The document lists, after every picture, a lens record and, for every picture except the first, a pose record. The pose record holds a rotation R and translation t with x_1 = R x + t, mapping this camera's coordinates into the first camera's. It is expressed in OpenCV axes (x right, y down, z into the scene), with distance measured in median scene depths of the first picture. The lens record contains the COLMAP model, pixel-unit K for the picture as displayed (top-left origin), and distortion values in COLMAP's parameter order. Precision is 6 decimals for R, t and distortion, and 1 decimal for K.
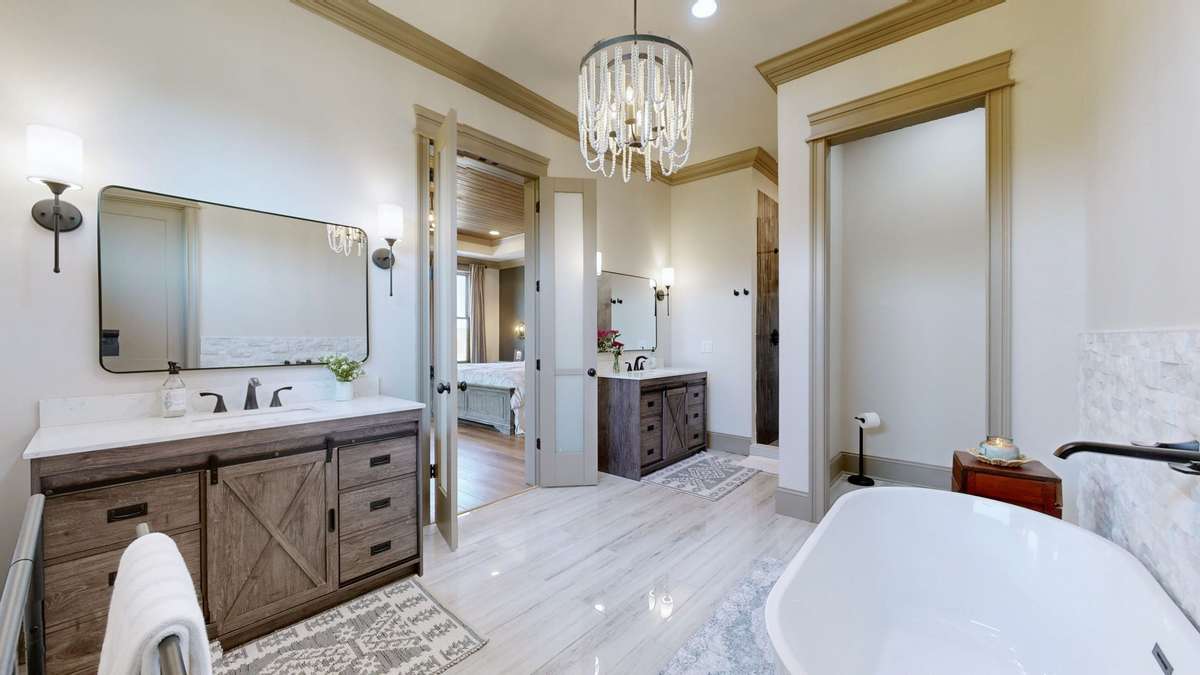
lens RADIAL K [[439.4, 0, 594.4], [0, 439.4, 338.3], [0, 0, 1]] dist [-0.000914, -0.000059]
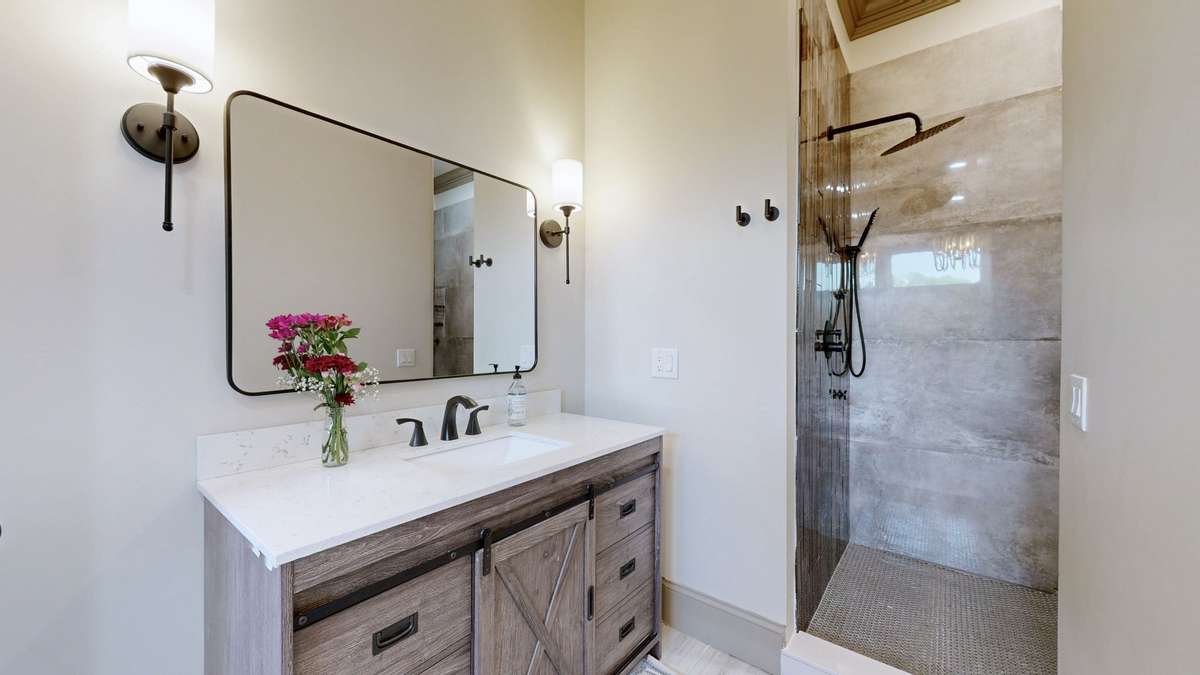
lens RADIAL K [[439.4, 0, 603.8], [0, 439.4, 338.1], [0, 0, 1]] dist [-0.000914, -0.000059]
pose [[0.998250, 0.004497, 0.058958, 0.187719], [-0.004277, 0.999983, -0.003850, -0.002446], [-0.058974, 0.003591, 0.998253, 0.645481]]
